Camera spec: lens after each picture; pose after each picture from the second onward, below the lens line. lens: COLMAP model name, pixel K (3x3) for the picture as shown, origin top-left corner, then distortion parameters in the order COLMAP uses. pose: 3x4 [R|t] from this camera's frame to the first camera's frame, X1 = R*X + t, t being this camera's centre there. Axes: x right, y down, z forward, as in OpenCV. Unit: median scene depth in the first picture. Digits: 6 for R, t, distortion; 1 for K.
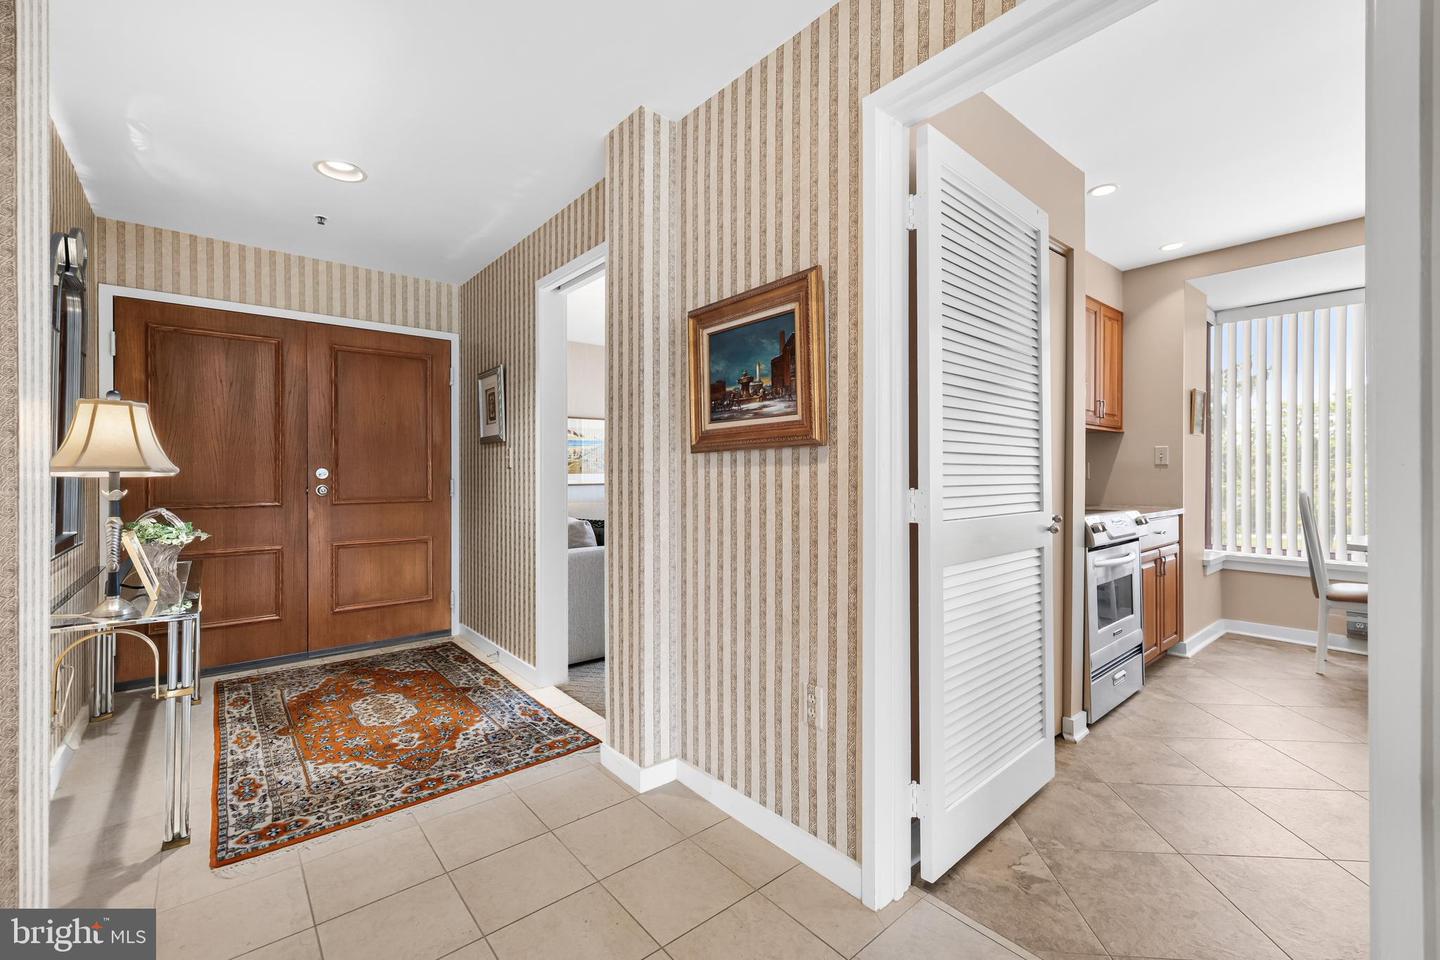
lens RADIAL K [[609.0, 0, 722.3], [0, 609.0, 475.3], [0, 0, 1]] dist [0.006679, -0.000026]
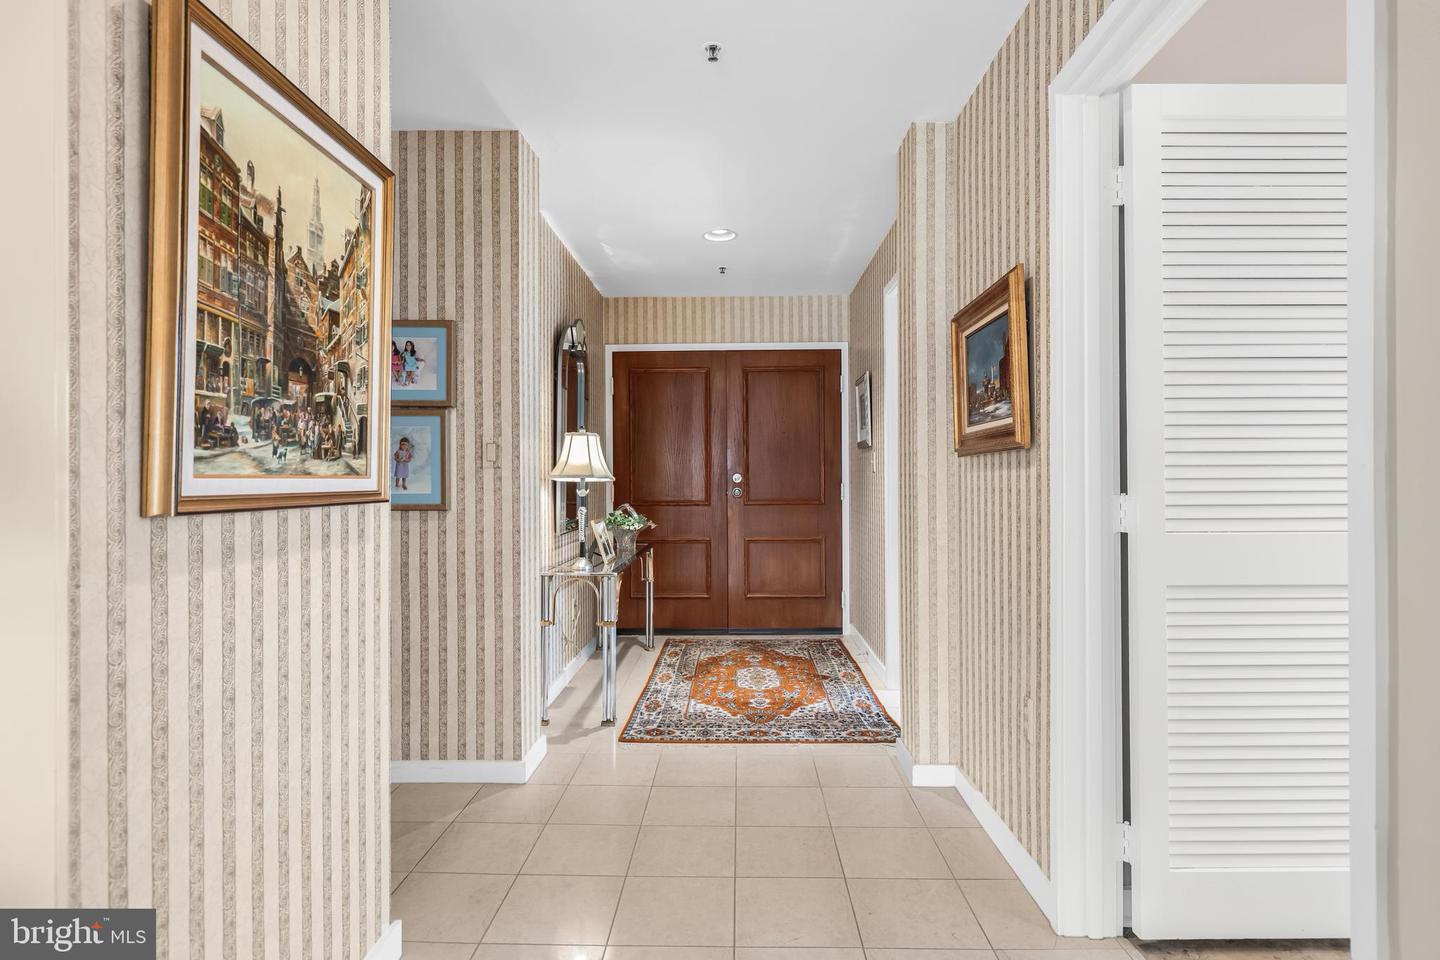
lens RADIAL K [[746.7, 0, 716.4], [0, 746.7, 478.2], [0, 0, 1]] dist [0.001578, -0.000207]
pose [[0.746479, -0.003624, -0.665399, 0.398778], [0.003546, 0.999993, -0.001469, -0.001172], [0.665399, -0.001263, 0.746487, -0.145620]]
